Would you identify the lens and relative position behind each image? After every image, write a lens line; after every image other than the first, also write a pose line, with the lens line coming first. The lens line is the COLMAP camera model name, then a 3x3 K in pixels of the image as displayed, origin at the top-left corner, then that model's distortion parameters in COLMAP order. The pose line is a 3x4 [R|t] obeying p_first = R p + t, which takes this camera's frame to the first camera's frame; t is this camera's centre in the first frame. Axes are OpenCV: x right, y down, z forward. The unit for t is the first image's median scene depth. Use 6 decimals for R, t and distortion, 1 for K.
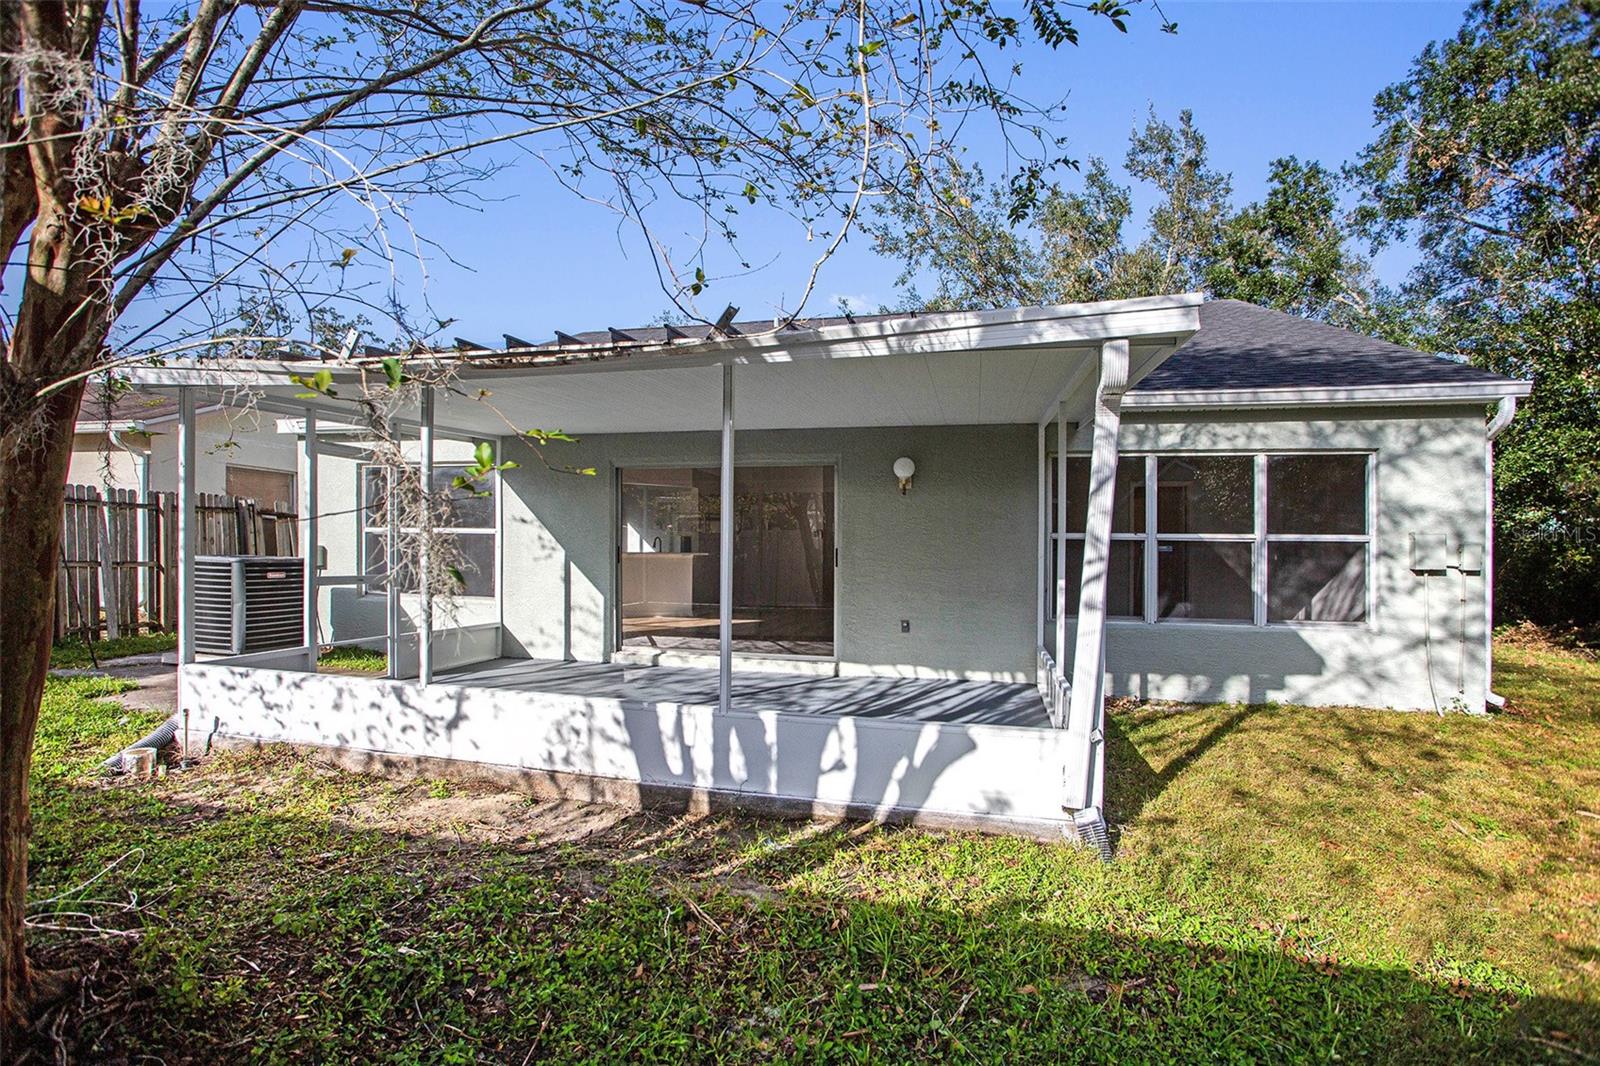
lens RADIAL K [[765.1, 0, 784.3], [0, 765.1, 545.1], [0, 0, 1]] dist [-0.048808, 0.000341]
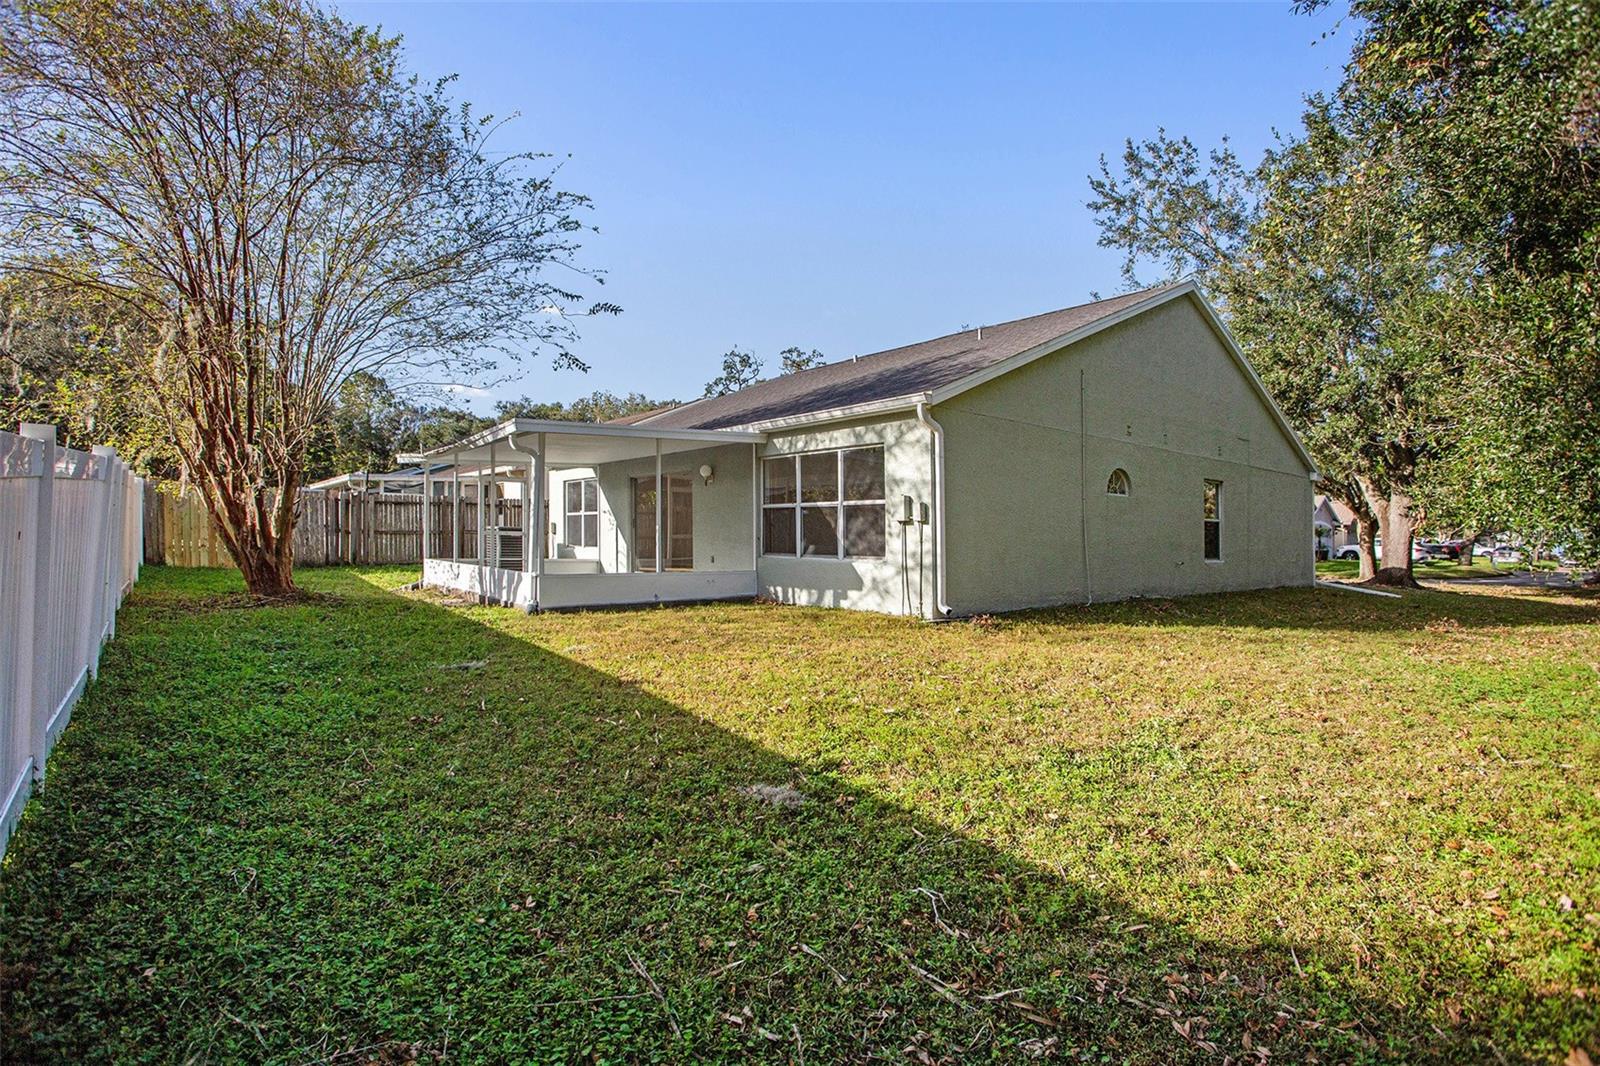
lens RADIAL K [[794.7, 0, 795.1], [0, 794.7, 579.1], [0, 0, 1]] dist [-0.039174, -0.000094]
pose [[0.797862, 0.029200, -0.602133, 1.572413], [-0.005800, 0.999152, 0.040768, 0.082149], [0.602812, -0.029035, 0.797355, -0.398527]]
